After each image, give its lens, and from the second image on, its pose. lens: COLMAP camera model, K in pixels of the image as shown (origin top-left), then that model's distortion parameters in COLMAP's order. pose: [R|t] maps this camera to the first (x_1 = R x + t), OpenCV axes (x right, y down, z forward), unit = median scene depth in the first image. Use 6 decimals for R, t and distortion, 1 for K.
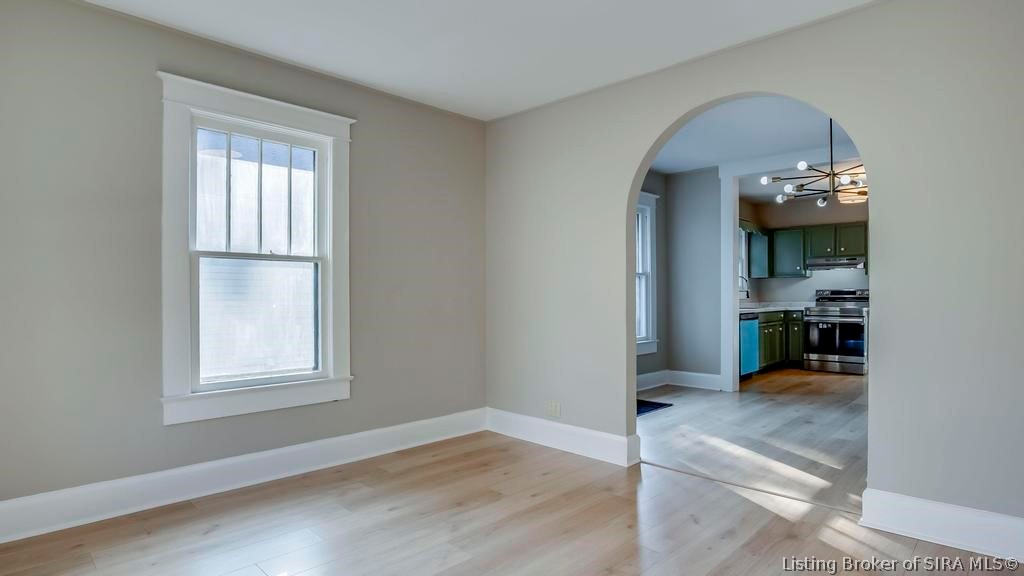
lens RADIAL K [[551.8, 0, 516.7], [0, 551.8, 306.3], [0, 0, 1]] dist [-0.000509, 0.000677]
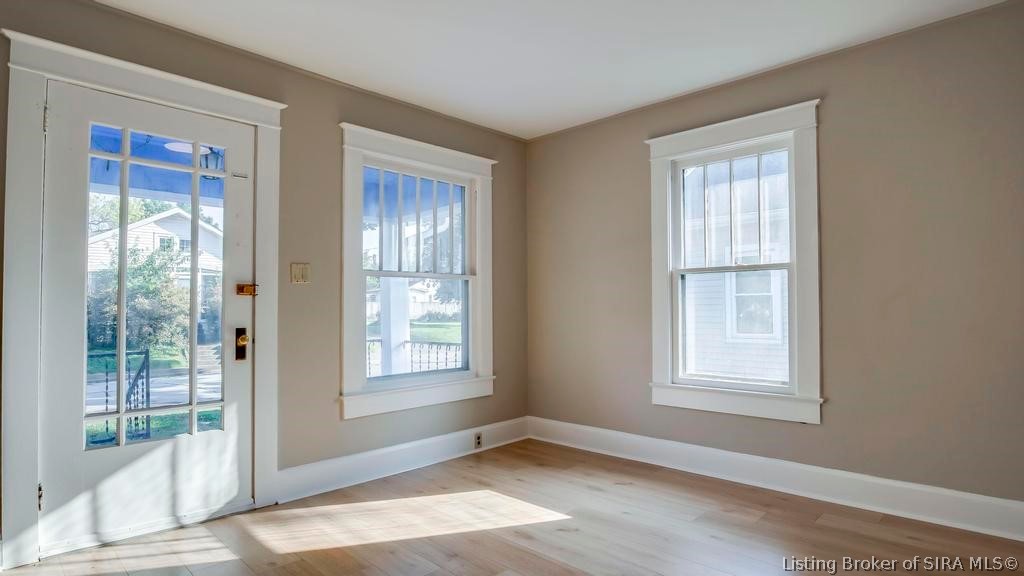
lens RADIAL K [[551.8, 0, 516.7], [0, 551.8, 306.3], [0, 0, 1]] dist [-0.000509, 0.000677]
pose [[0.016153, -0.004387, -0.999860, 0.691242], [-0.011105, 0.999928, -0.004567, -0.009175], [0.999808, 0.011177, 0.016103, 0.652110]]
